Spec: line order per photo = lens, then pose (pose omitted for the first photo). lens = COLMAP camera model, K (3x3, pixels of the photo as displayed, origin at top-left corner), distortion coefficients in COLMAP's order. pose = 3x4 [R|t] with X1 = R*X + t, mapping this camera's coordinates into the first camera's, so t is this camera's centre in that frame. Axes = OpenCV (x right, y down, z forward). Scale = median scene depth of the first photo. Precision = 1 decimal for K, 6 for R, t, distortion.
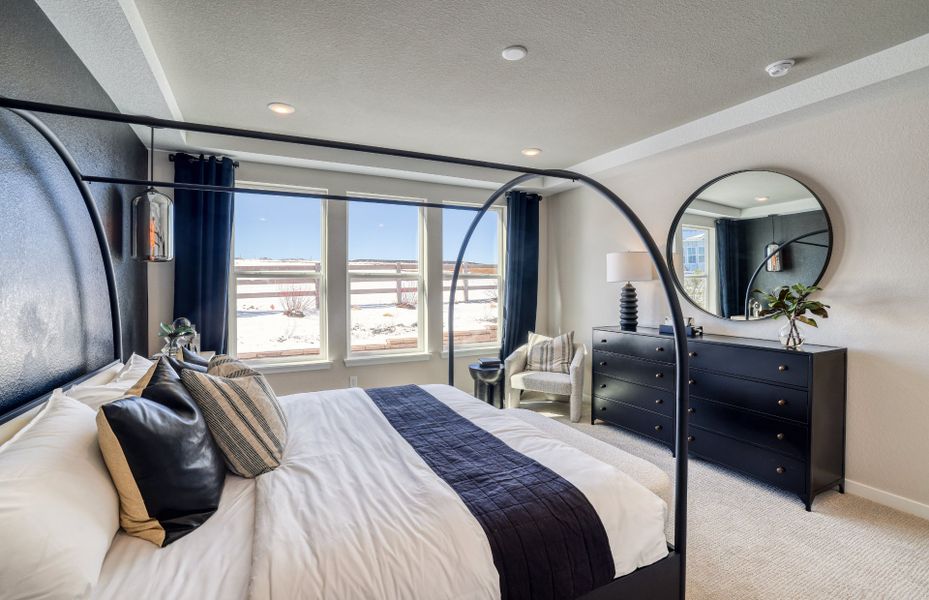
lens RADIAL K [[407.6, 0, 462.1], [0, 407.6, 295.6], [0, 0, 1]] dist [-0.023516, 0.000154]
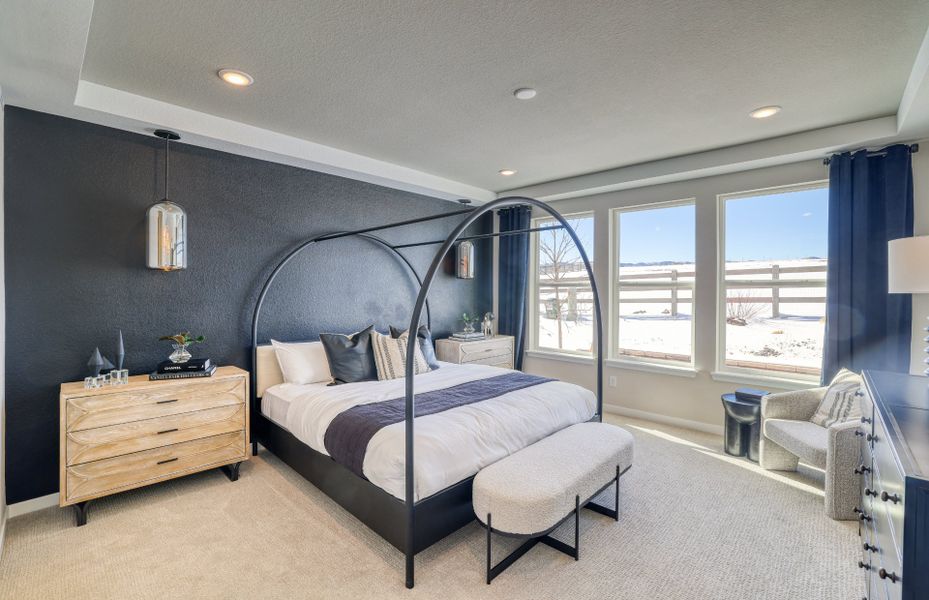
lens RADIAL K [[407.6, 0, 462.1], [0, 407.6, 295.6], [0, 0, 1]] dist [-0.023516, 0.000154]
pose [[0.299629, 0.015213, -0.953934, 0.599508], [-0.020057, 0.999752, 0.009644, -0.023061], [0.953845, 0.016243, 0.299860, 0.239241]]
